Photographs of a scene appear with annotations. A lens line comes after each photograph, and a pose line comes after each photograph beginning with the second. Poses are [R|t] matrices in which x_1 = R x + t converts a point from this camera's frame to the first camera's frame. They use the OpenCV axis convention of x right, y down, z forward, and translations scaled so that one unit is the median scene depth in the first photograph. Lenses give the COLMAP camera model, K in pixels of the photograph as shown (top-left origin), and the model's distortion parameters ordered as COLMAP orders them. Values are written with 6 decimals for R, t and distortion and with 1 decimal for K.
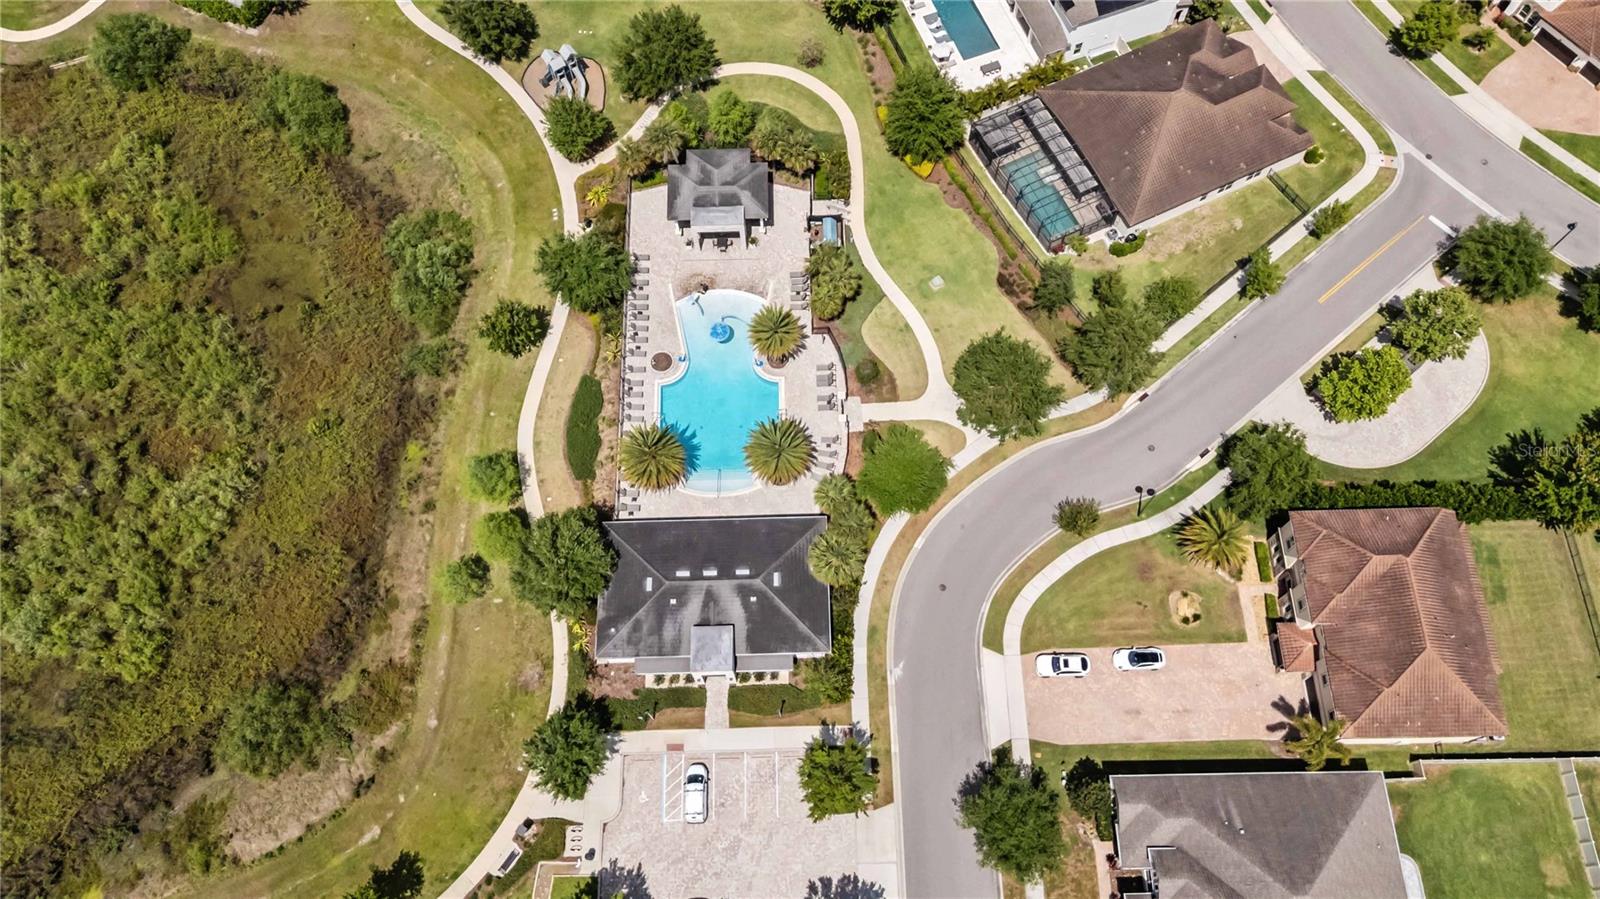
lens RADIAL K [[1188.9, 0, 803.5], [0, 1188.9, 448.3], [0, 0, 1]] dist [0.077511, -0.059457]
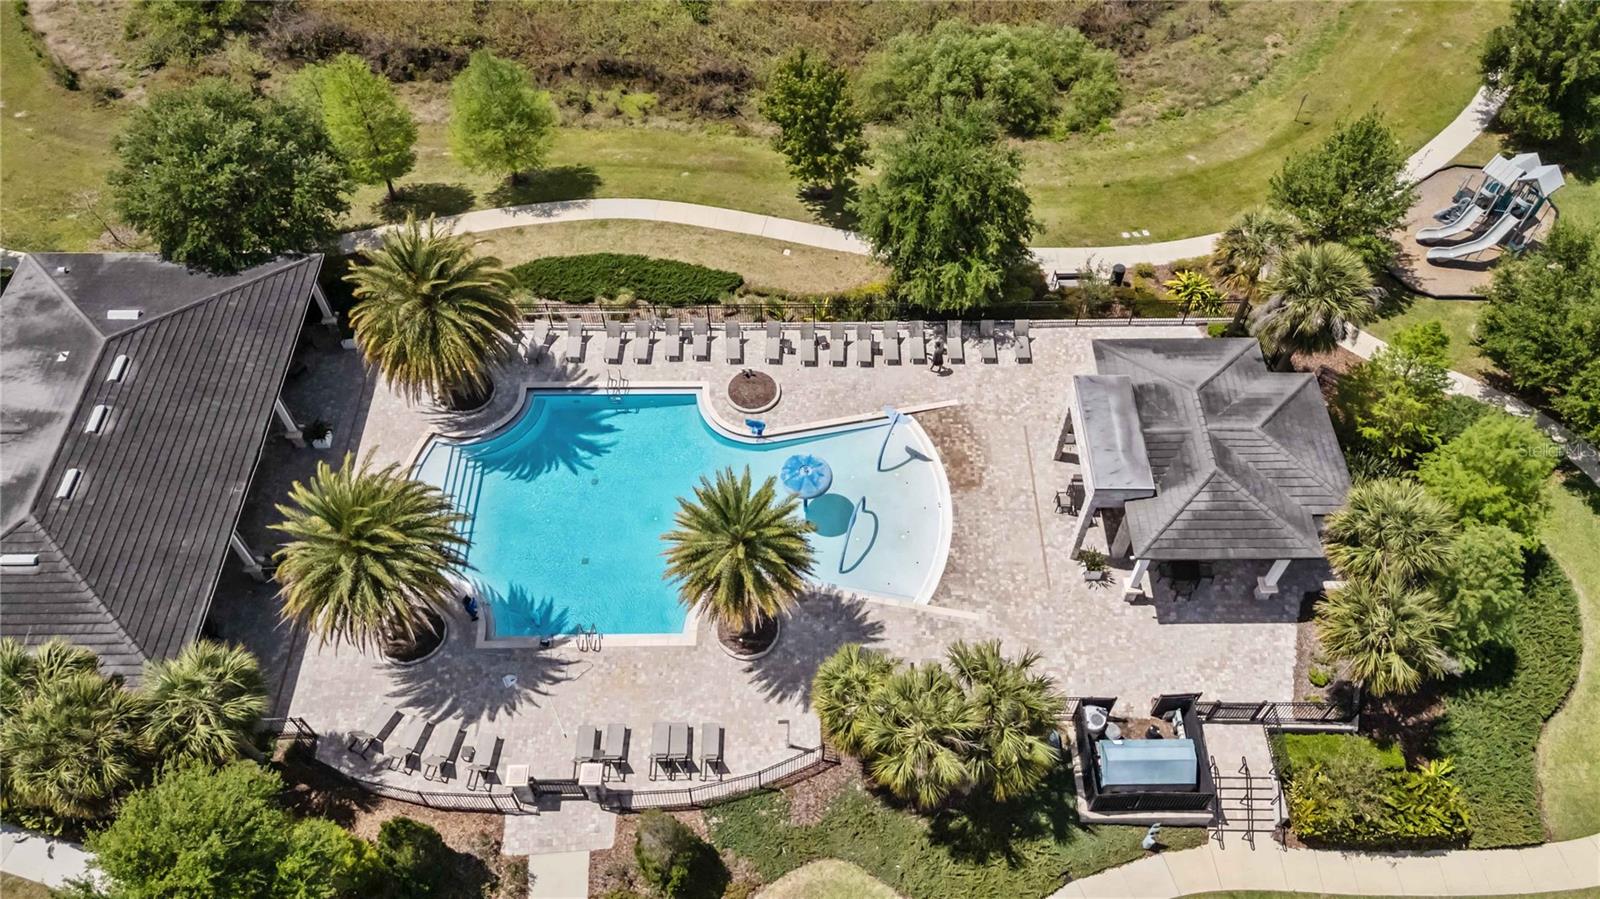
lens RADIAL K [[1188.9, 0, 803.5], [0, 1188.9, 448.3], [0, 0, 1]] dist [0.077511, -0.059457]
pose [[-0.009256, 0.820723, -0.571252, 0.146894], [-0.930729, 0.201792, 0.304998, -0.218128], [0.365593, 0.534504, 0.762002, 0.686648]]
